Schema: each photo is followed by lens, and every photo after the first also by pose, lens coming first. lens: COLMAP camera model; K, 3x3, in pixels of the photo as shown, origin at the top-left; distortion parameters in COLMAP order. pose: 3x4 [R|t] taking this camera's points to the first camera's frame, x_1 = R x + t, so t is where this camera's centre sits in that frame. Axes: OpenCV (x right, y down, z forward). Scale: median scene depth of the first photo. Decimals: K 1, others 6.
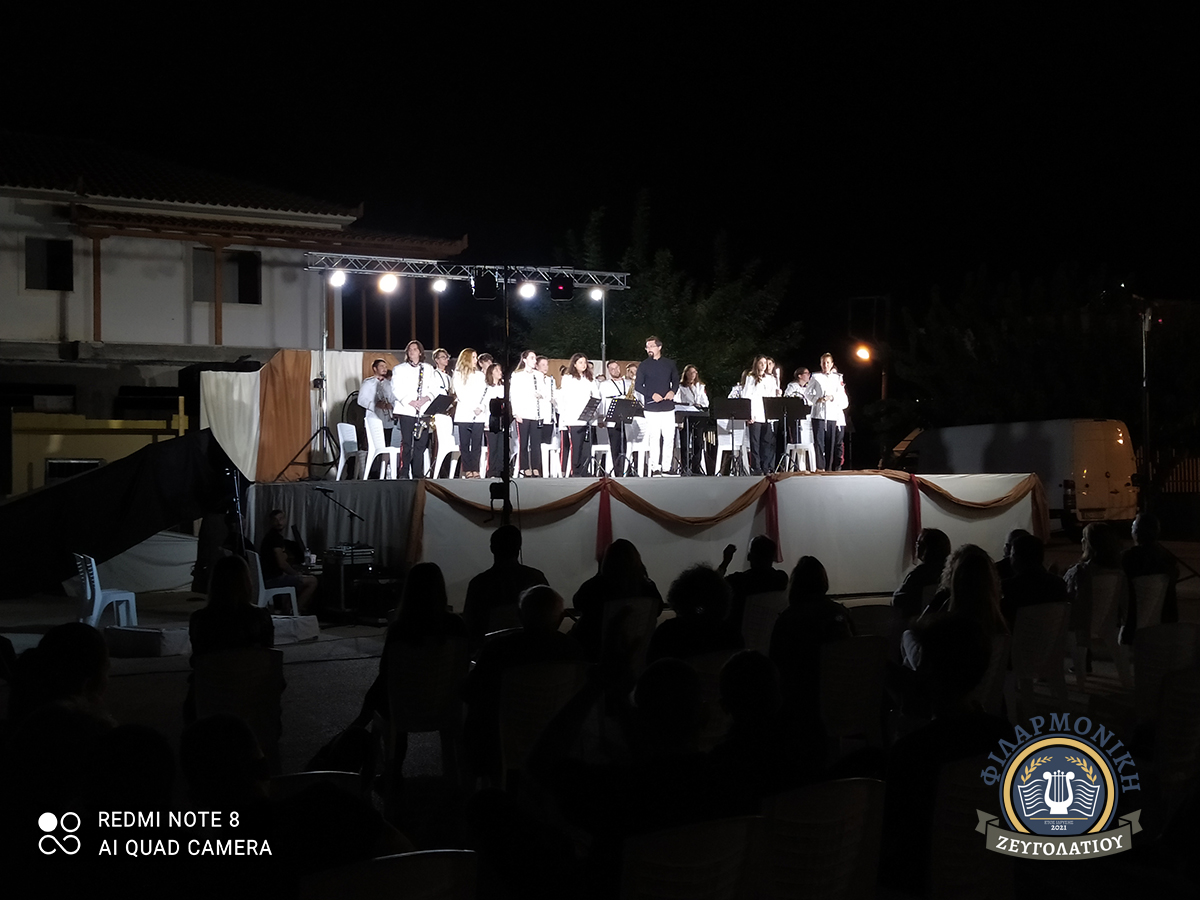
lens RADIAL K [[1491.8, 0, 606.4], [0, 1491.8, 441.3], [0, 0, 1]] dist [0.074391, 0.000000]
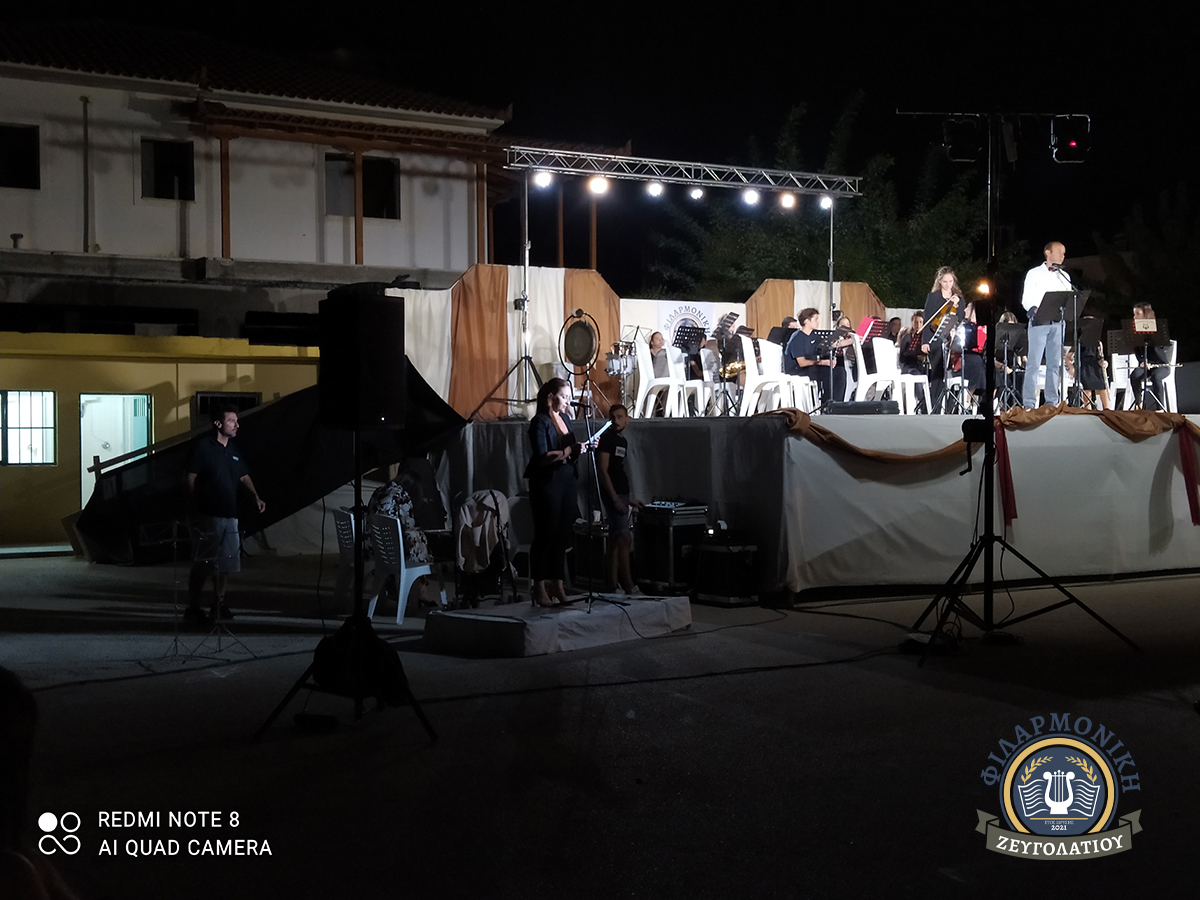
lens RADIAL K [[1491.8, 0, 612.3], [0, 1491.8, 444.0], [0, 0, 1]] dist [0.074391, 0.000000]
pose [[0.999984, 0.004447, 0.003602, -0.118587], [-0.004582, 0.999259, 0.038223, 0.006121], [-0.003429, -0.038239, 0.999263, 0.131604]]
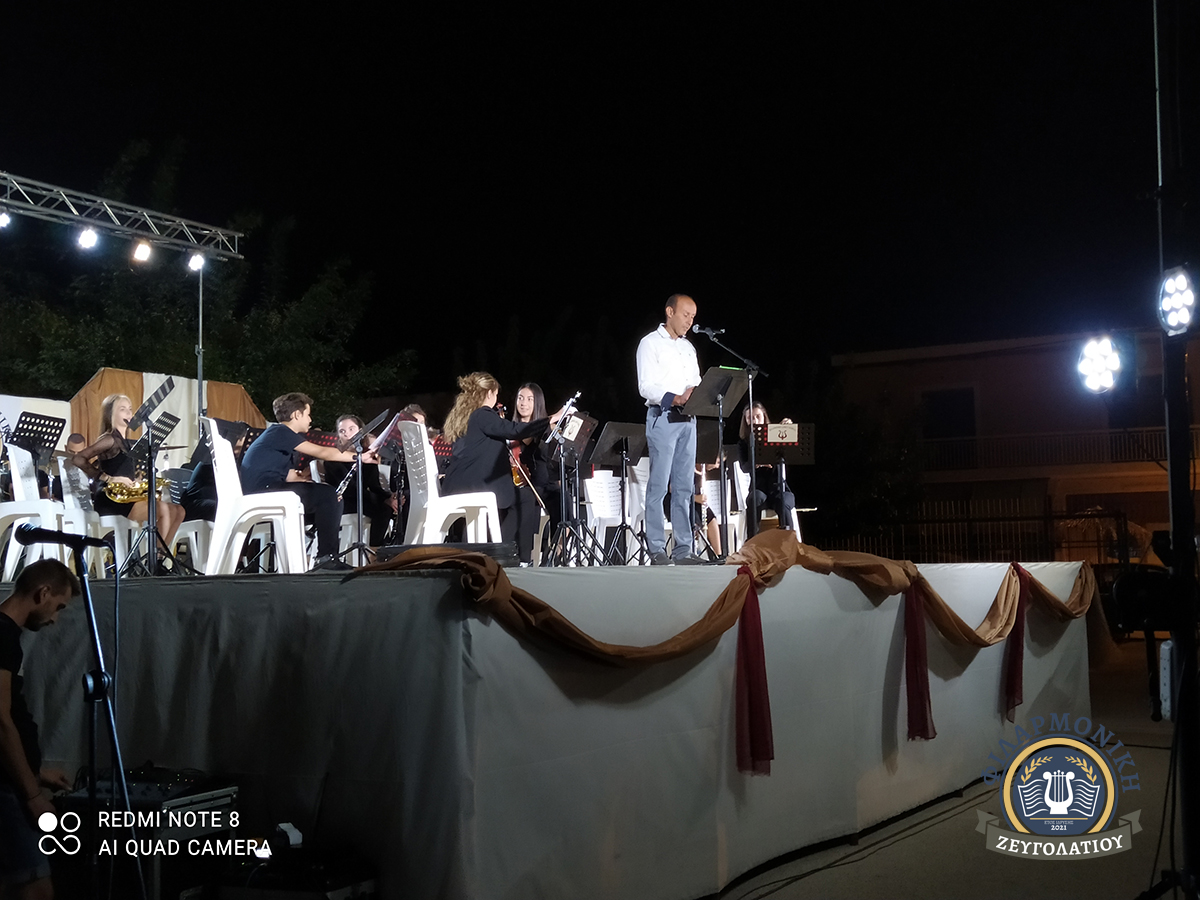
lens RADIAL K [[1491.8, 0, 596.1], [0, 1491.8, 446.8], [0, 0, 1]] dist [0.074391, 0.000000]
pose [[0.866659, 0.033034, 0.497807, -0.145065], [0.000592, 0.997737, -0.067238, 0.011475], [-0.498901, 0.058567, 0.864678, 0.383596]]
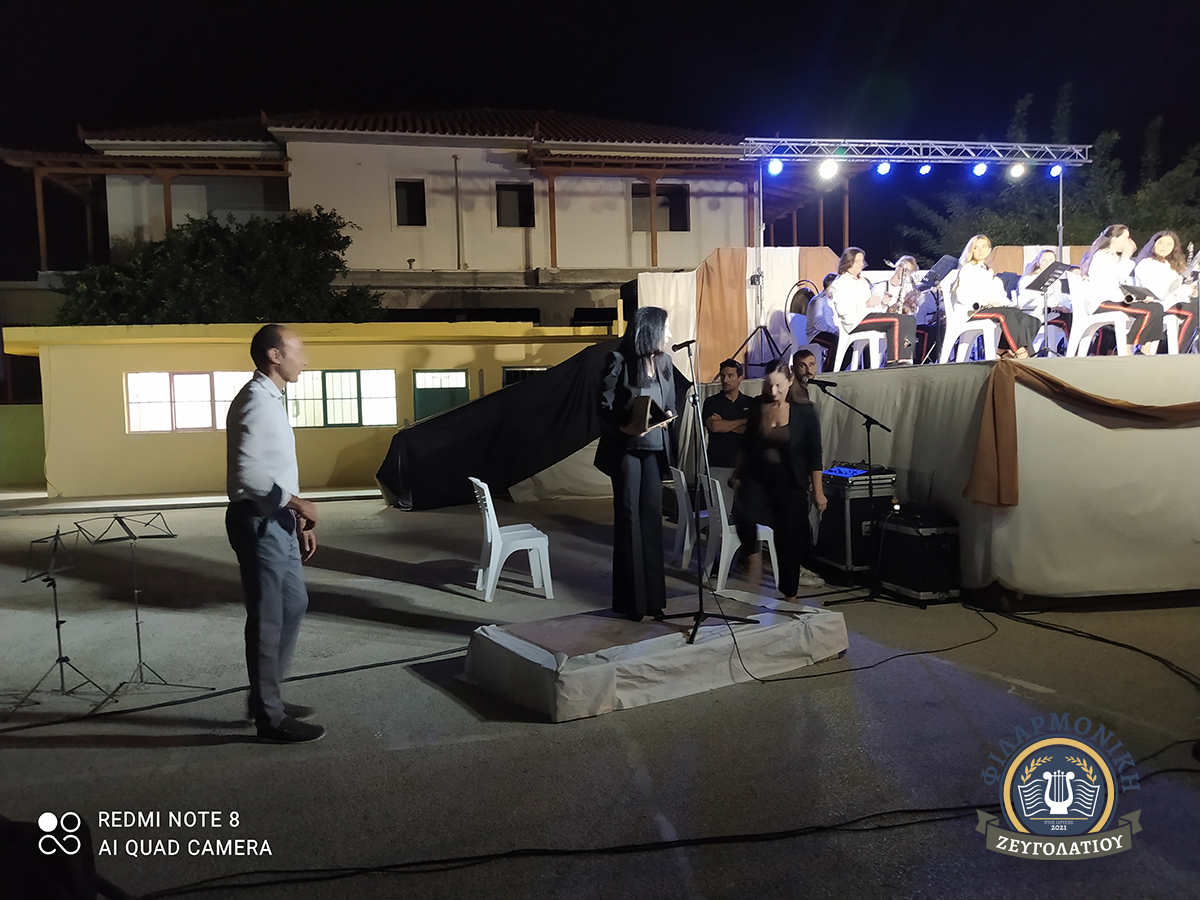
lens RADIAL K [[903.2, 0, 605.0], [0, 903.2, 453.5], [0, 0, 1]] dist [0.074606, -0.113181]
pose [[0.952446, 0.001265, -0.304706, -0.088781], [0.027220, 0.995640, 0.089216, 0.014442], [0.303491, -0.093267, 0.948259, 0.338971]]
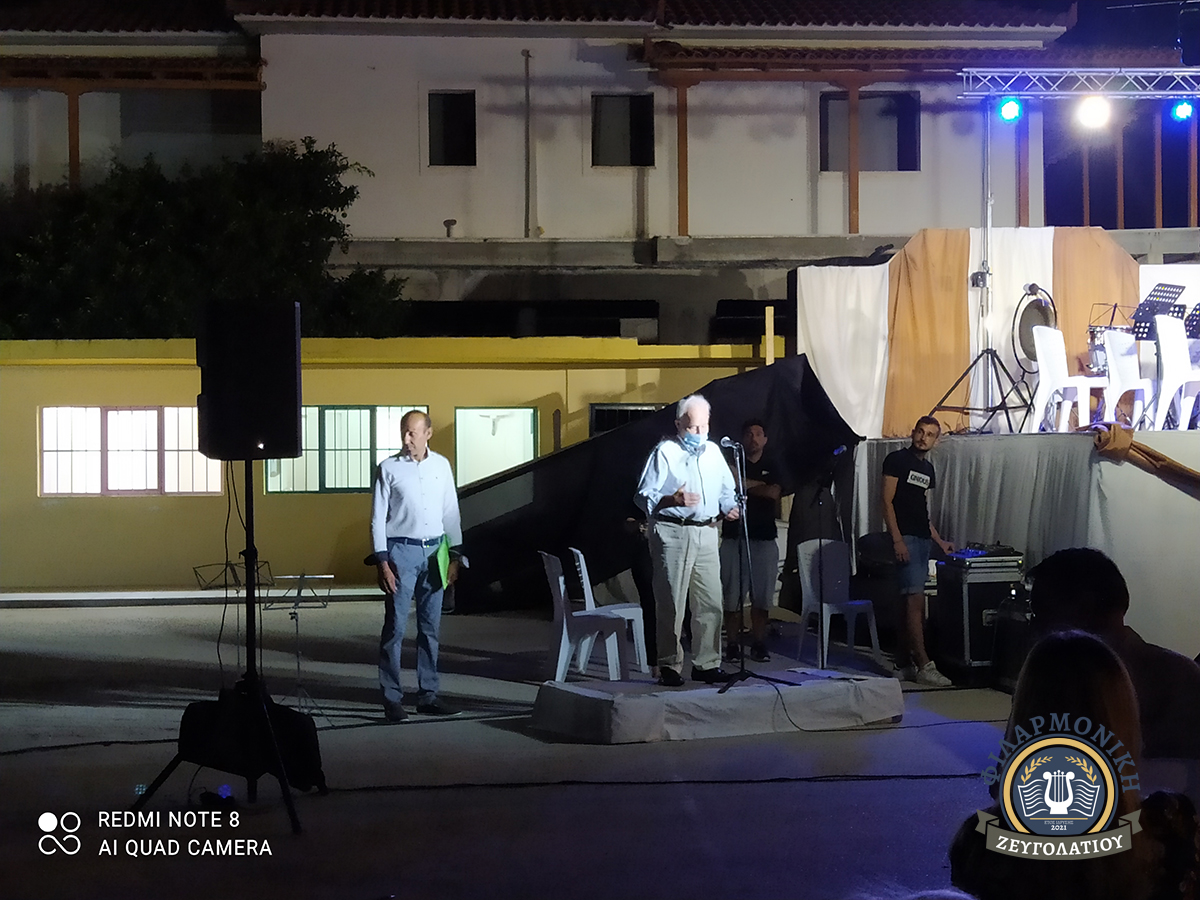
lens RADIAL K [[1975.1, 0, 619.1], [0, 1975.1, 467.5], [0, 0, 1]] dist [0.068894, 0.000000]
pose [[0.915206, 0.004355, -0.402962, 0.002765], [0.012281, 0.999176, 0.038690, 0.004746], [0.402798, -0.040358, 0.914399, 0.149401]]
